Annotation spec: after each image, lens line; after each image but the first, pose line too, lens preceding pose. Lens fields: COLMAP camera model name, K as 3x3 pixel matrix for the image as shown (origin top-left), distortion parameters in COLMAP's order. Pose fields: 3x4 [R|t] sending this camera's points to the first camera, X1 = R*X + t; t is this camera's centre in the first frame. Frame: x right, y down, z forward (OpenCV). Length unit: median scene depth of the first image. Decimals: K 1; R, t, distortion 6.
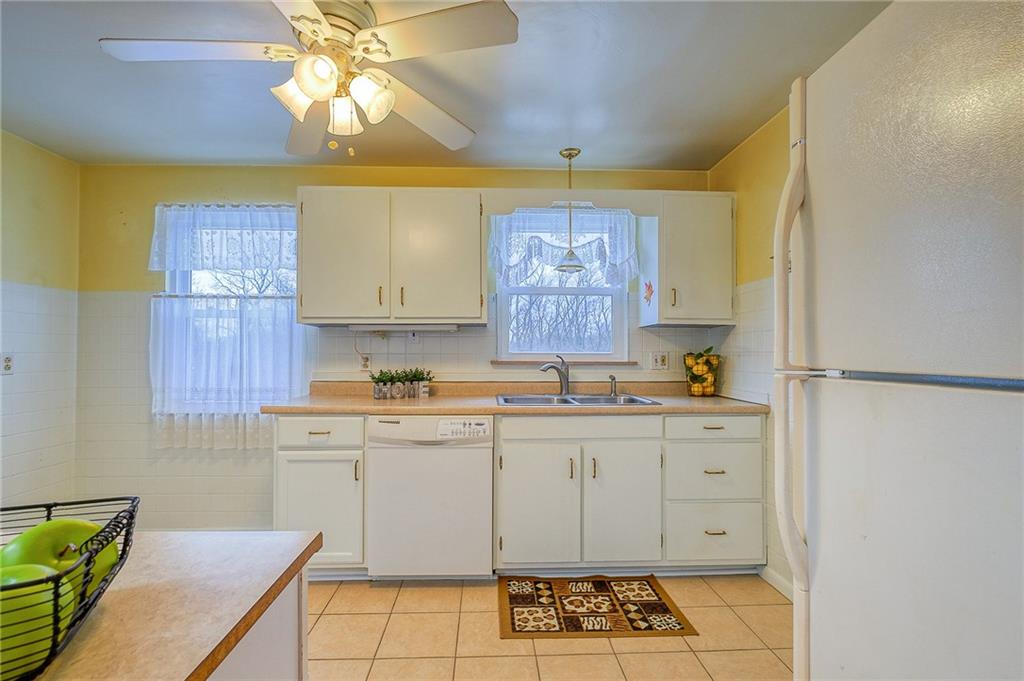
lens RADIAL K [[457.4, 0, 505.5], [0, 457.4, 340.8], [0, 0, 1]] dist [0.000026, 0.000243]
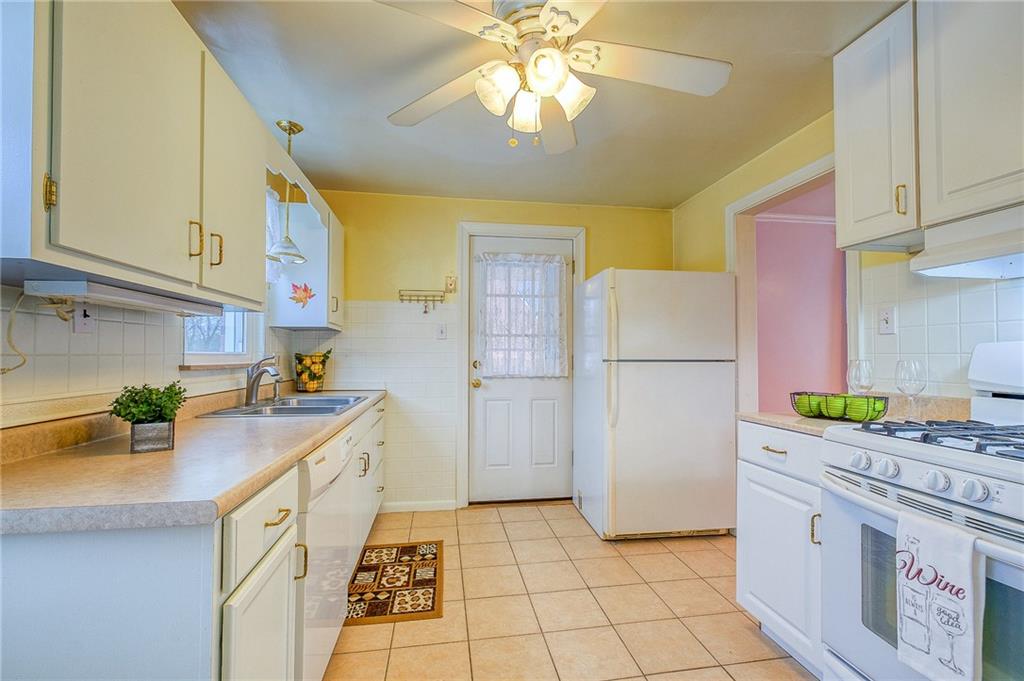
lens RADIAL K [[457.4, 0, 505.5], [0, 457.4, 340.8], [0, 0, 1]] dist [0.000026, 0.000243]
pose [[-0.105062, 0.019136, 0.994282, -0.929365], [-0.022231, 0.999520, -0.021586, 0.010796], [-0.994217, -0.024372, -0.104586, 0.810135]]
